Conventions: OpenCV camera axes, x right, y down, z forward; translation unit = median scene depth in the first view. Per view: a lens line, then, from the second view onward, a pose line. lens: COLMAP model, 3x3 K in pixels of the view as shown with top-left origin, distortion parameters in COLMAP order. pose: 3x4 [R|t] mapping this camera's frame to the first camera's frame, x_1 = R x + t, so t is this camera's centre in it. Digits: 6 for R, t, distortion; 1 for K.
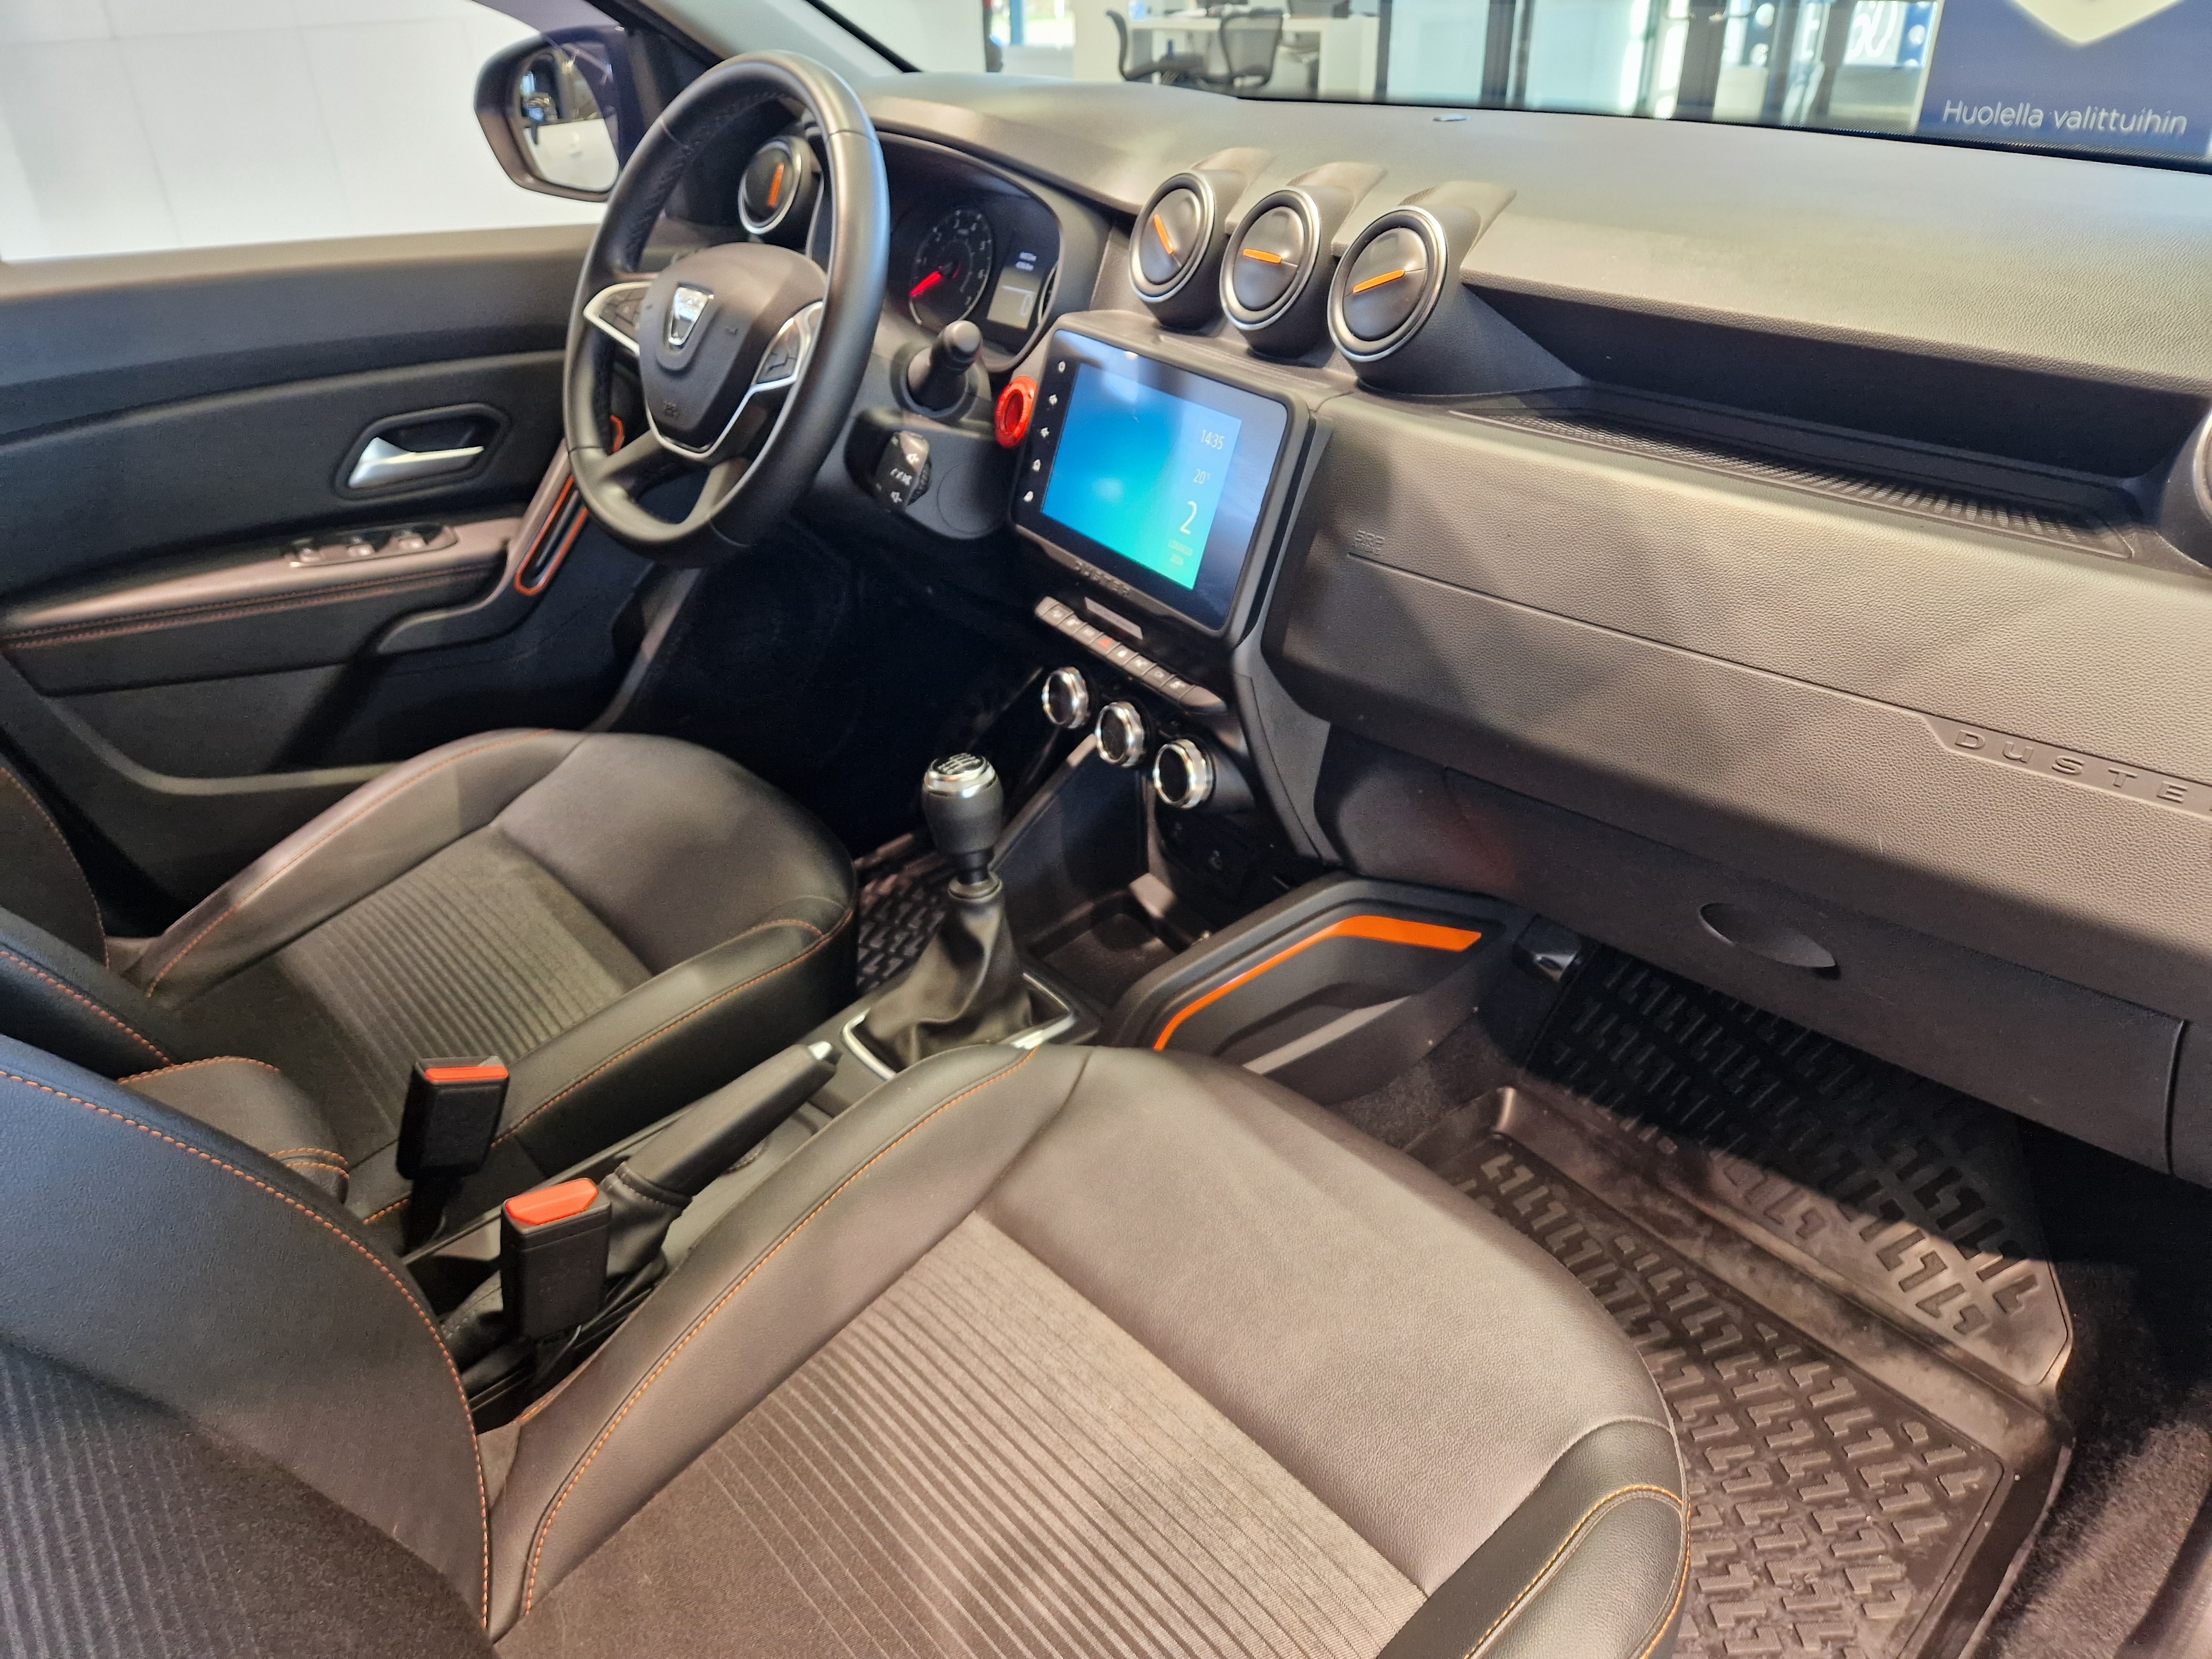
lens RADIAL K [[1475.6, 0, 1101.8], [0, 1475.6, 836.0], [0, 0, 1]] dist [0.029667, -0.023312]
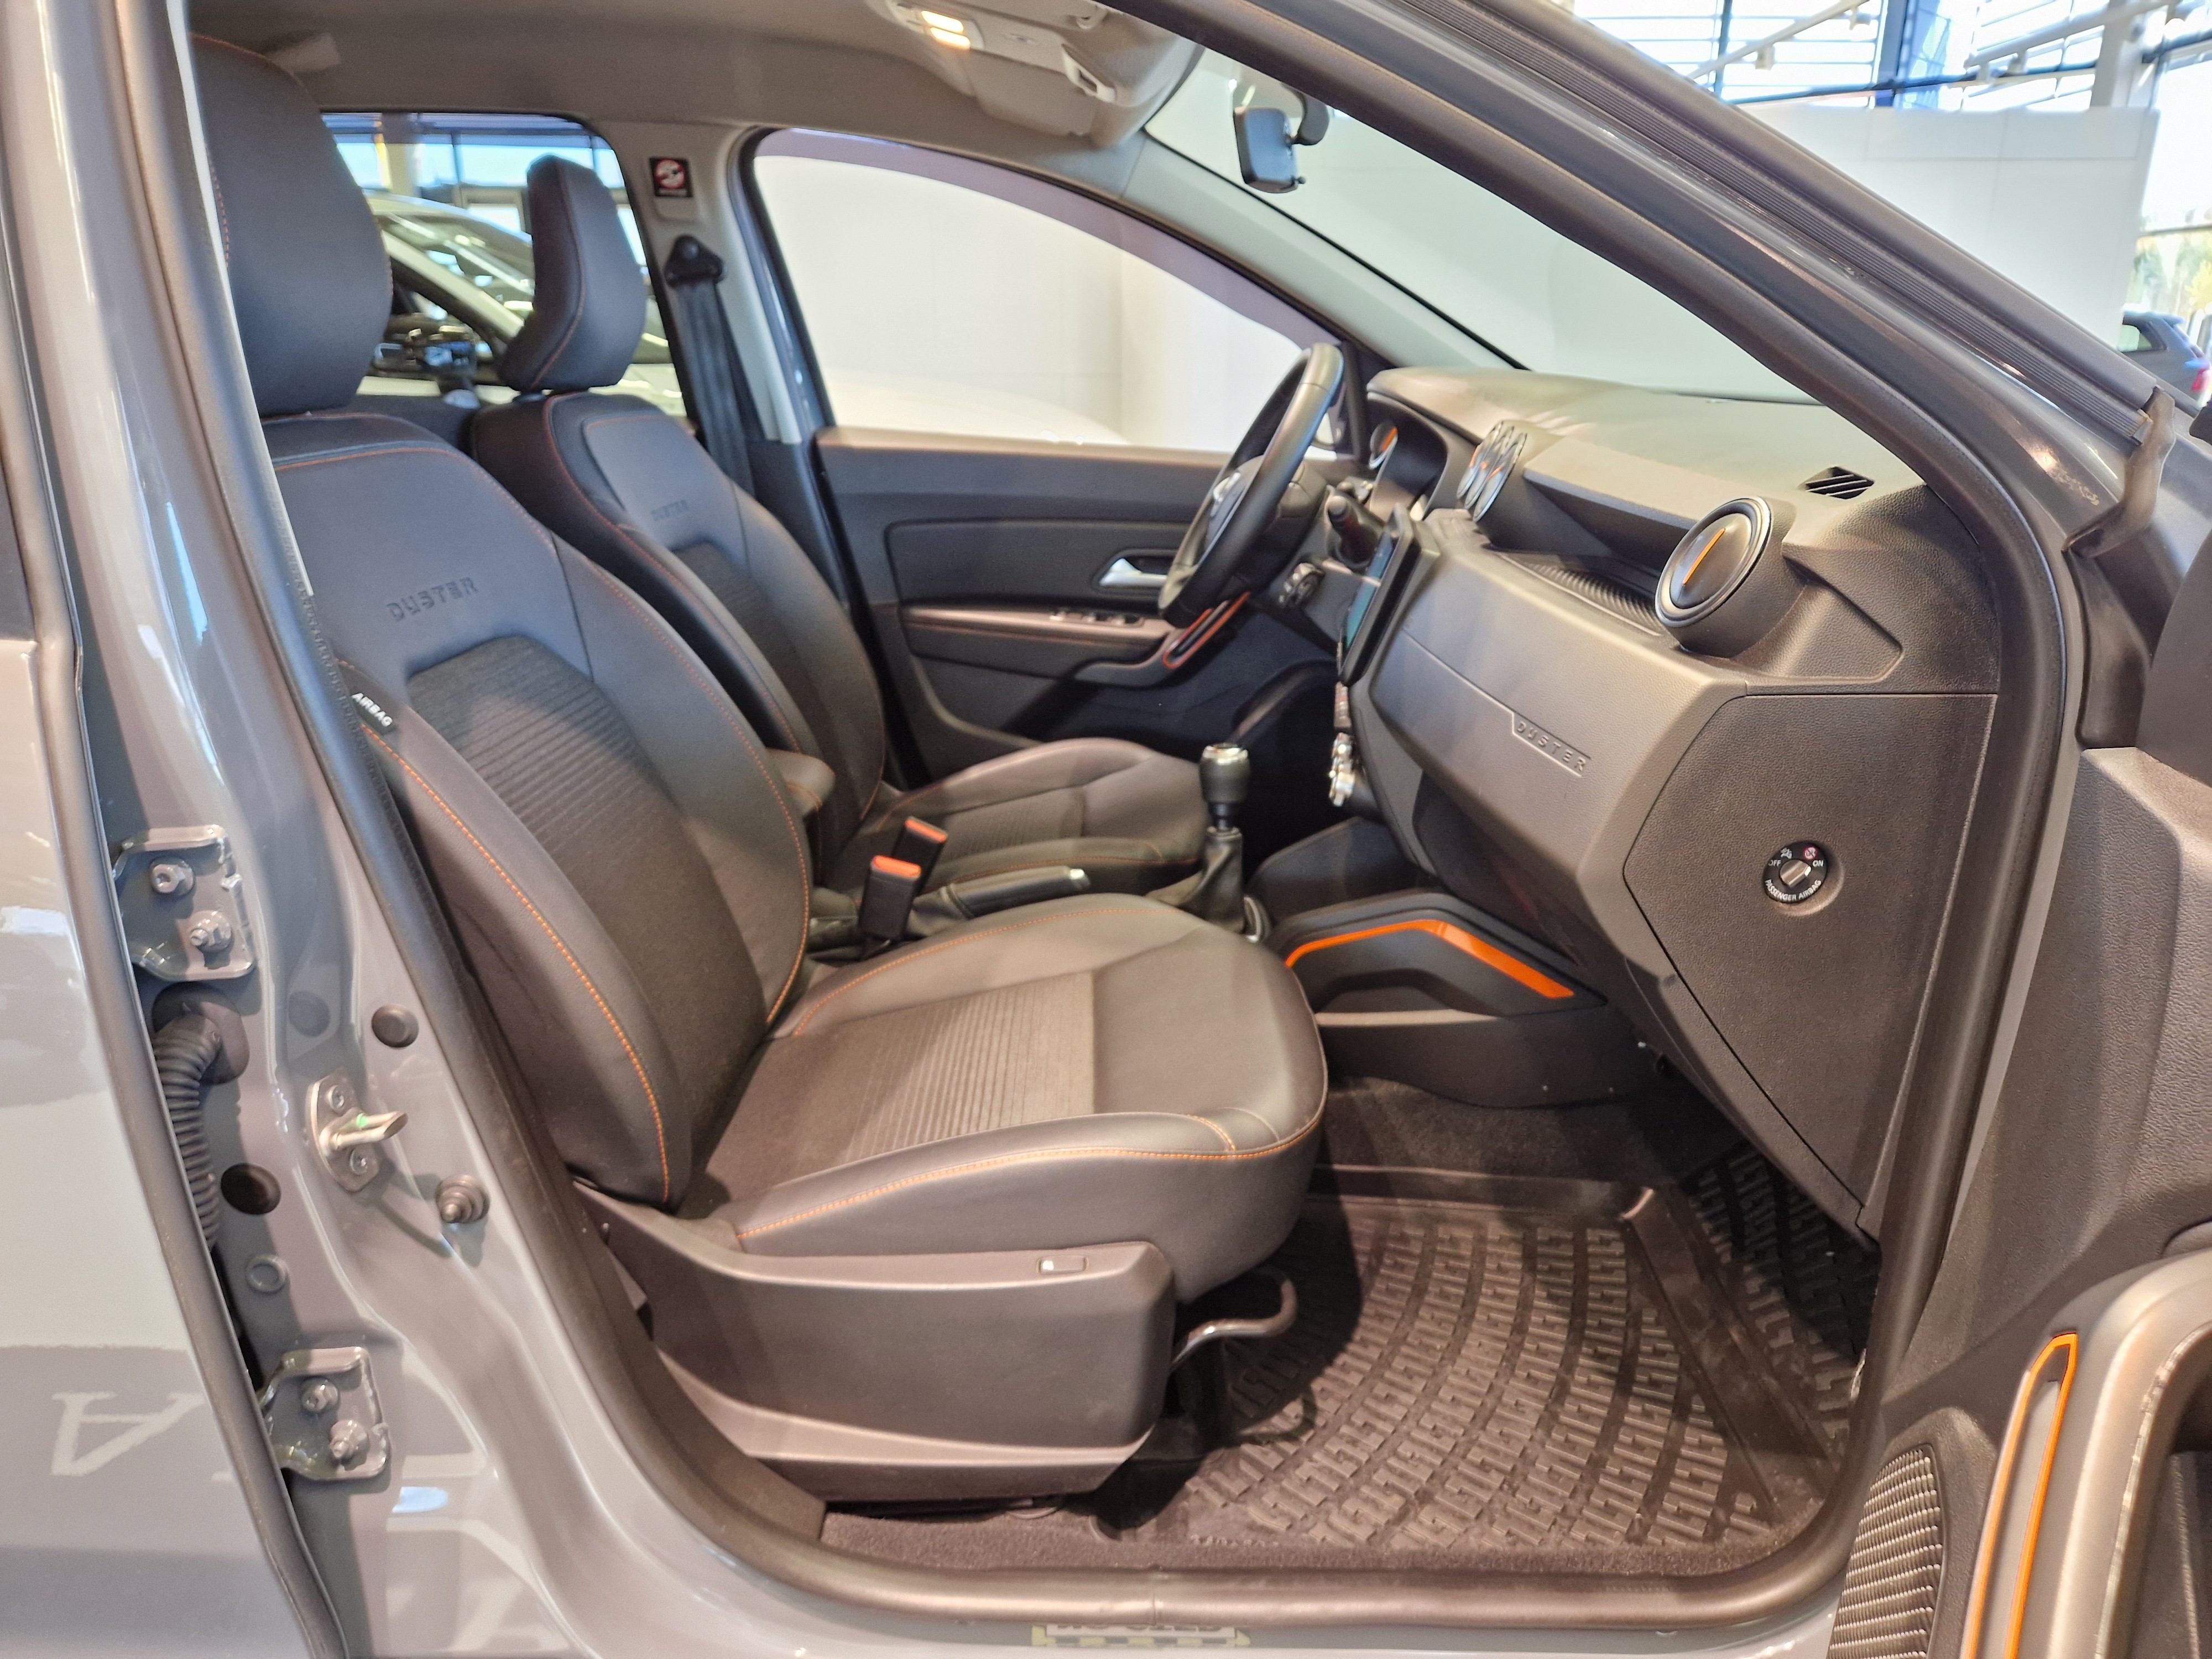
lens RADIAL K [[1475.6, 0, 1113.3], [0, 1475.6, 831.5], [0, 0, 1]] dist [0.029667, -0.023312]
pose [[0.751307, 0.235772, -0.616401, 0.620286], [-0.359402, 0.929527, -0.082518, 0.161017], [0.553506, 0.283532, 0.783097, -0.215976]]
